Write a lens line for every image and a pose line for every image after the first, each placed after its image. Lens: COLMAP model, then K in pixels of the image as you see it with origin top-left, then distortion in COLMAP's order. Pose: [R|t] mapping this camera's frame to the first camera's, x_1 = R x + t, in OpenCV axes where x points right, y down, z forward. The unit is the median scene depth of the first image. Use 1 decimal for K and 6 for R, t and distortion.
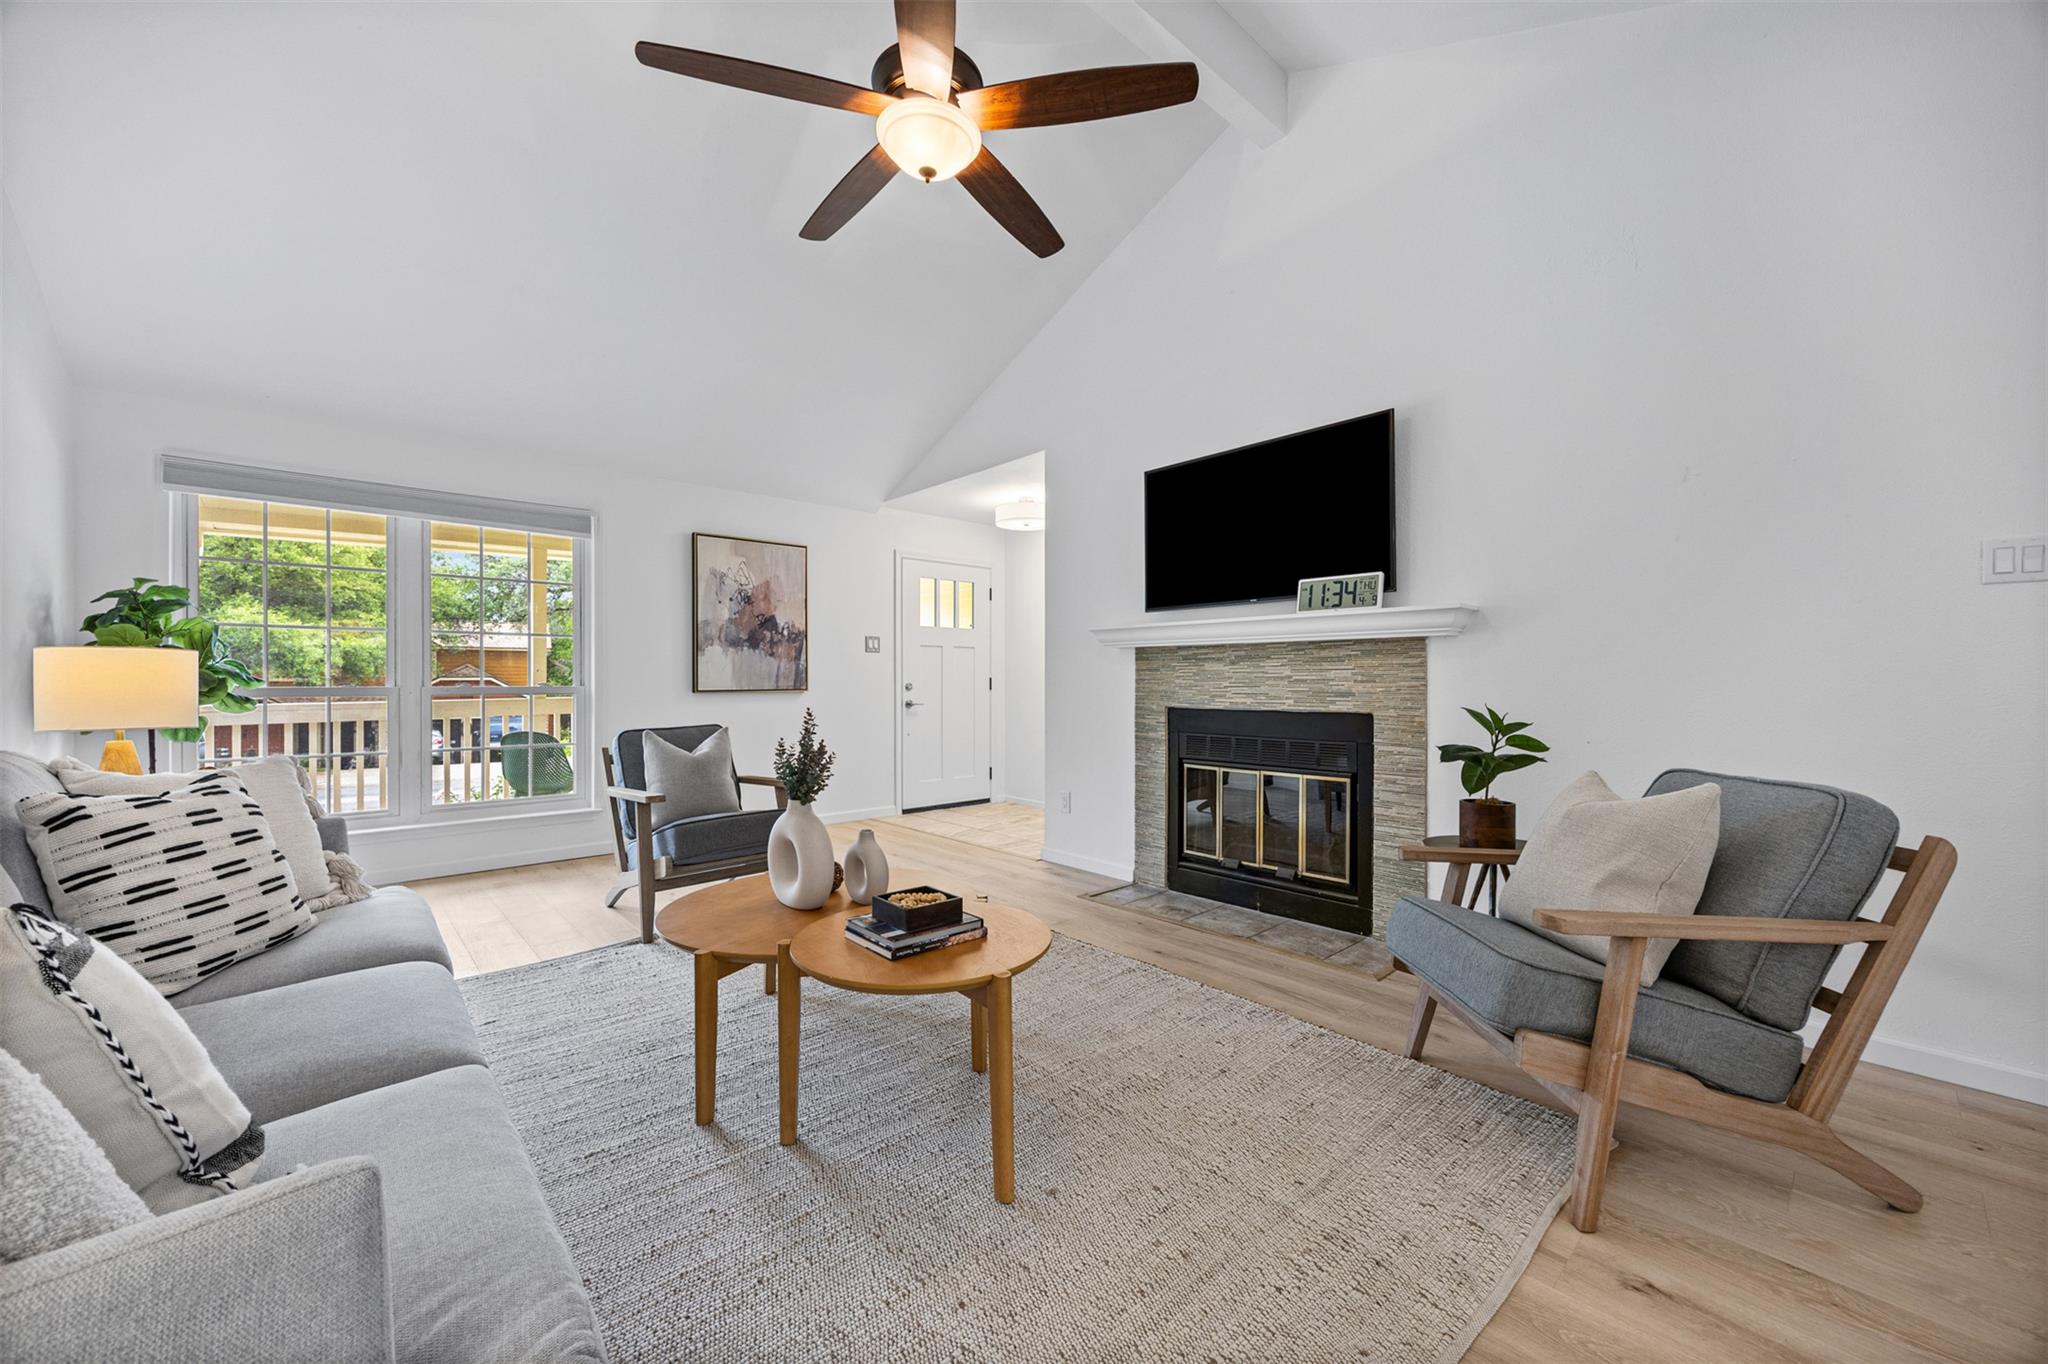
lens RADIAL K [[778.5, 0, 1020.3], [0, 778.5, 682.6], [0, 0, 1]] dist [-0.002006, 0.000003]
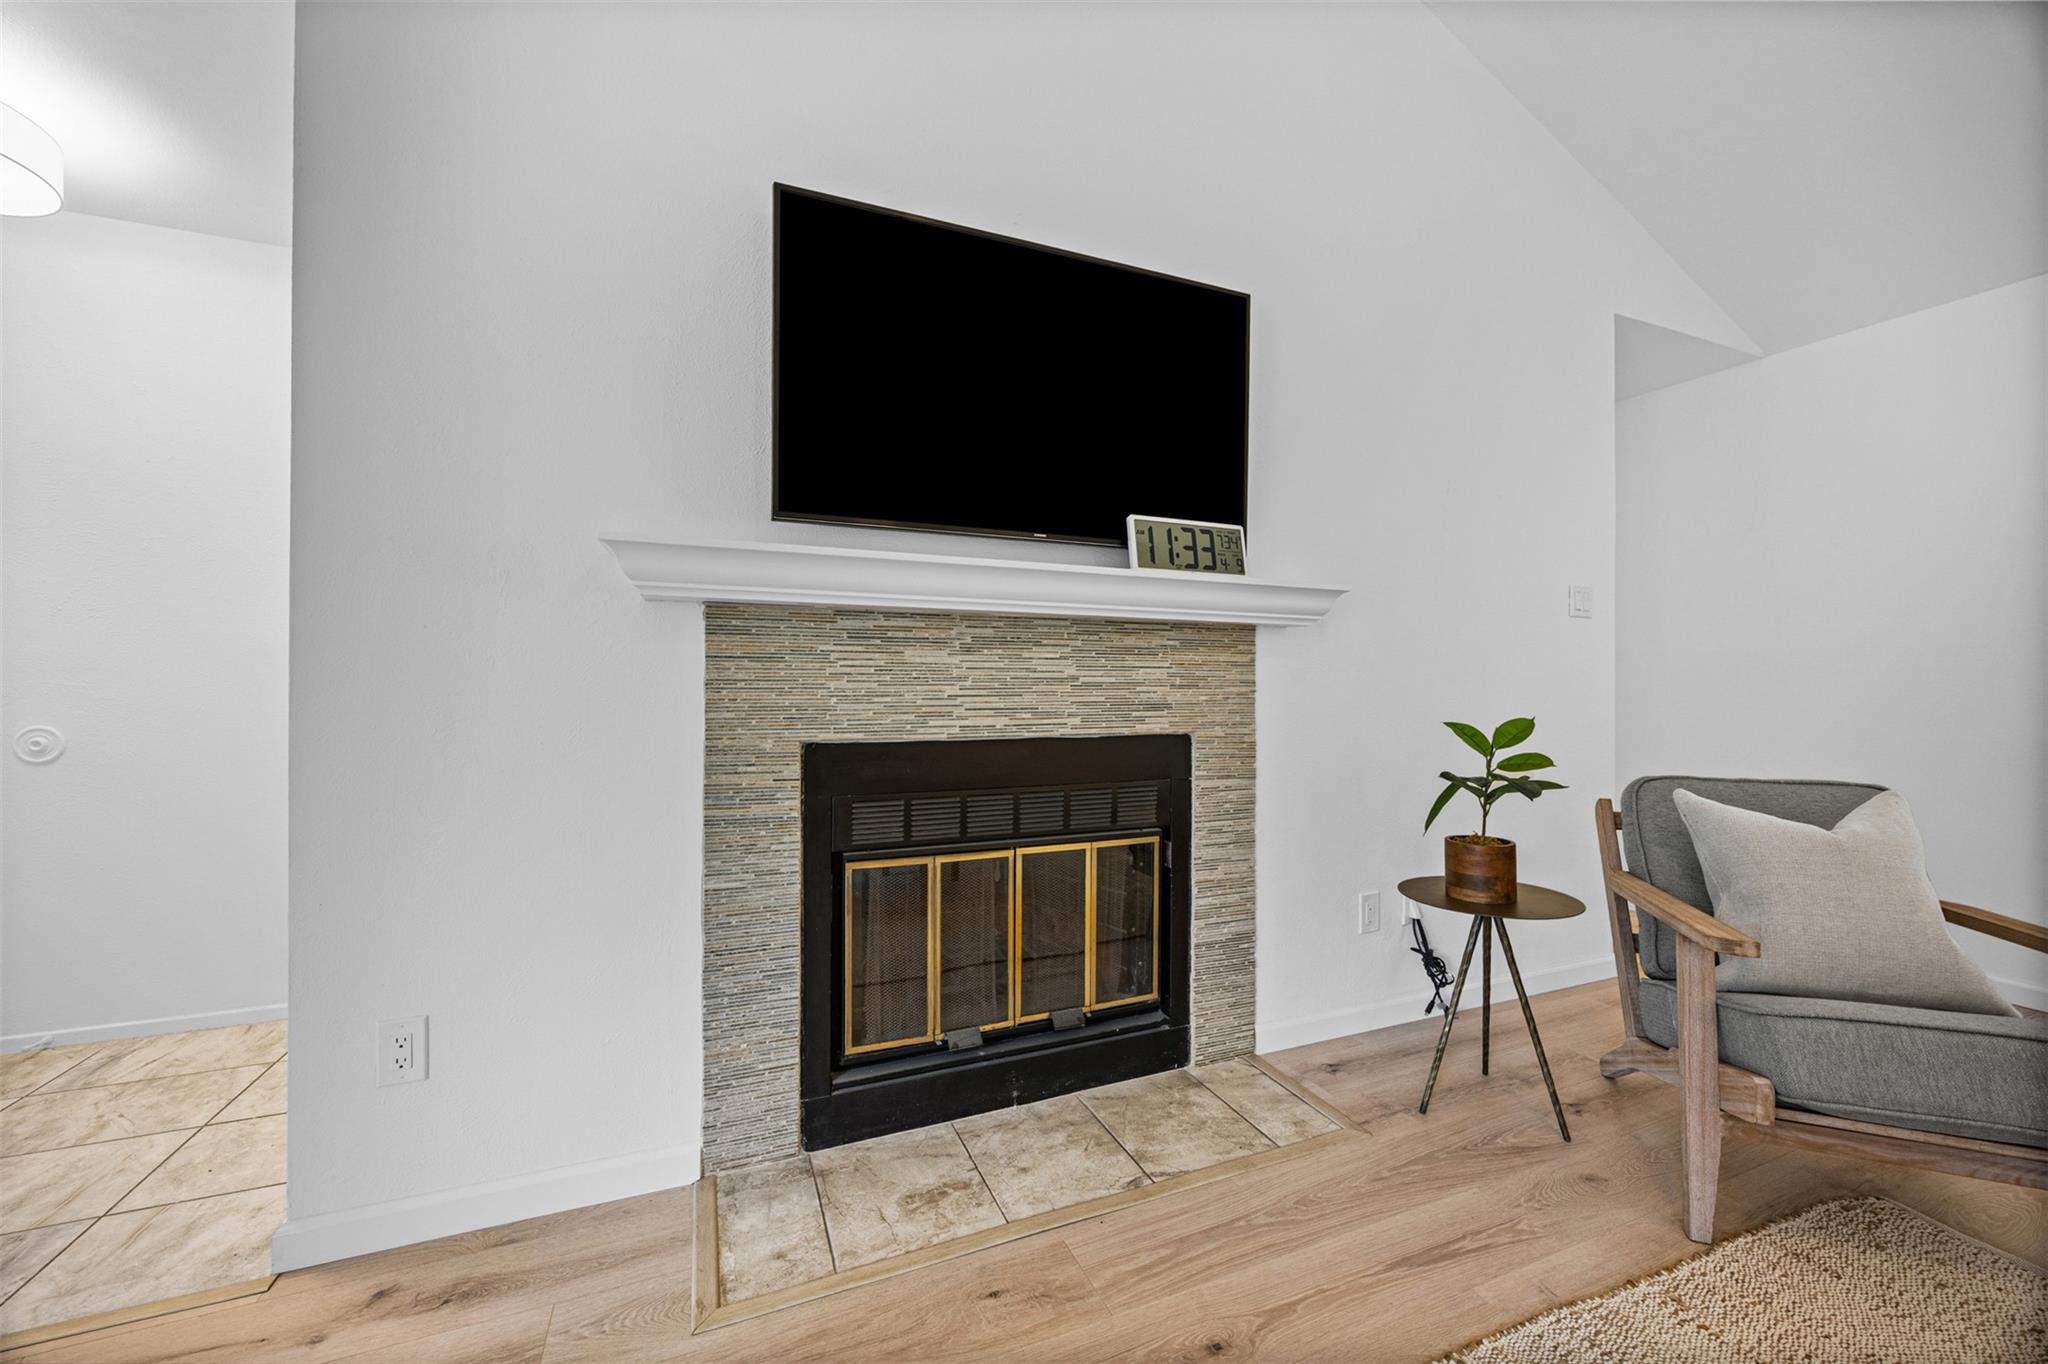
lens RADIAL K [[778.5, 0, 1024.3], [0, 778.5, 684.9], [0, 0, 1]] dist [-0.002006, 0.000003]
pose [[0.333329, -0.001637, 0.942809, -0.194887], [-0.003681, 0.999989, 0.003037, -0.003629], [-0.942803, -0.004483, 0.333319, 0.768462]]
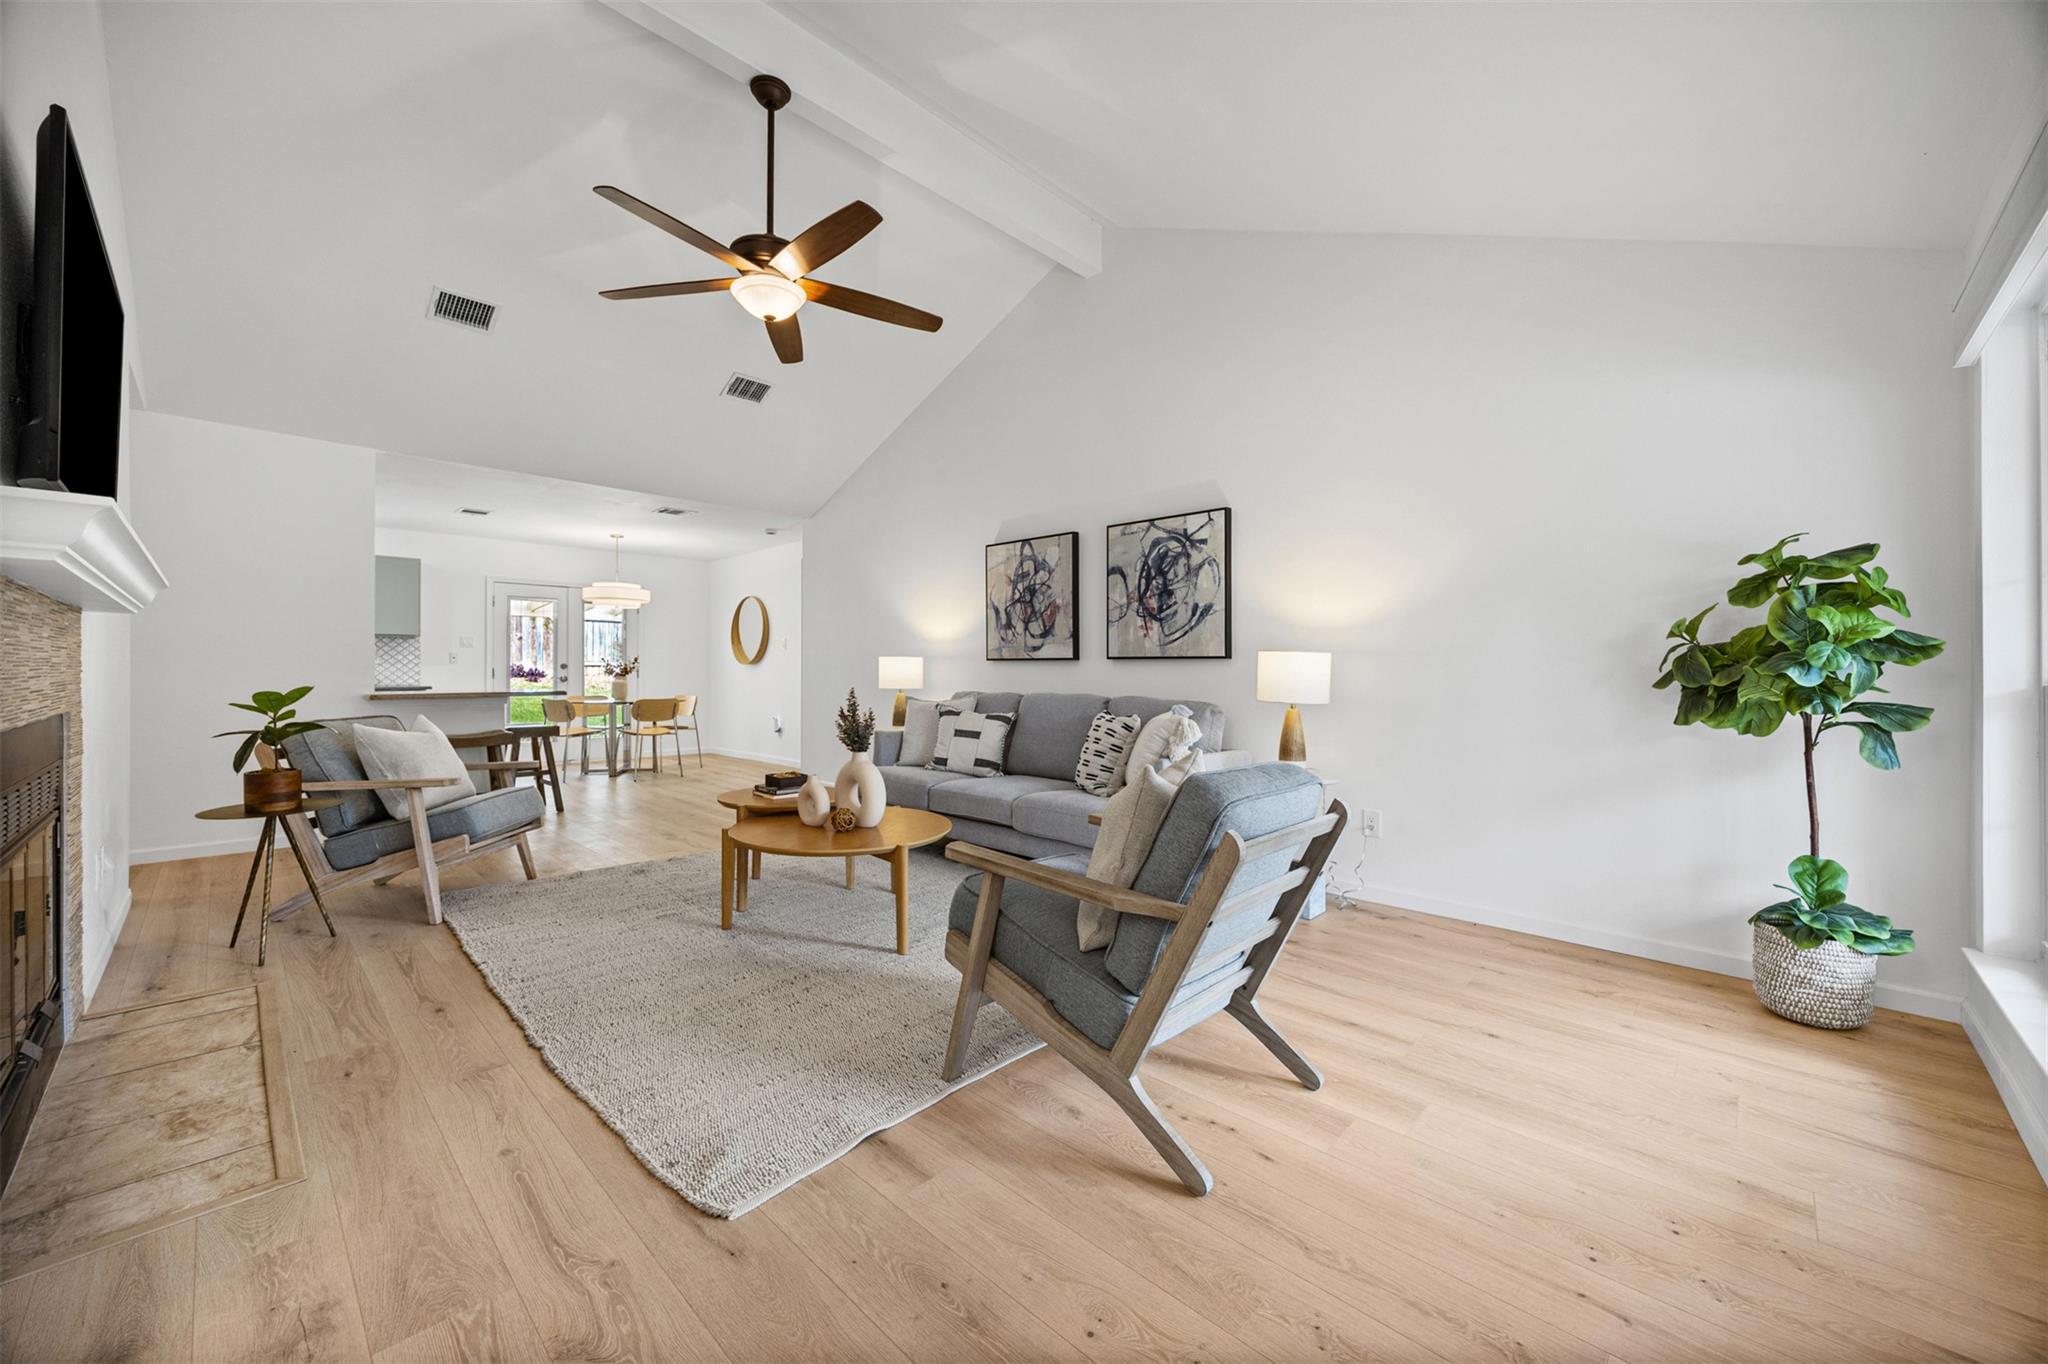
lens RADIAL K [[778.5, 0, 1017.0], [0, 778.5, 664.4], [0, 0, 1]] dist [-0.002006, 0.000003]
pose [[-0.997936, -0.004360, -0.064069, -0.286039], [-0.003921, 0.999968, -0.006991, -0.001870], [0.064098, -0.006725, -0.997921, 1.465283]]
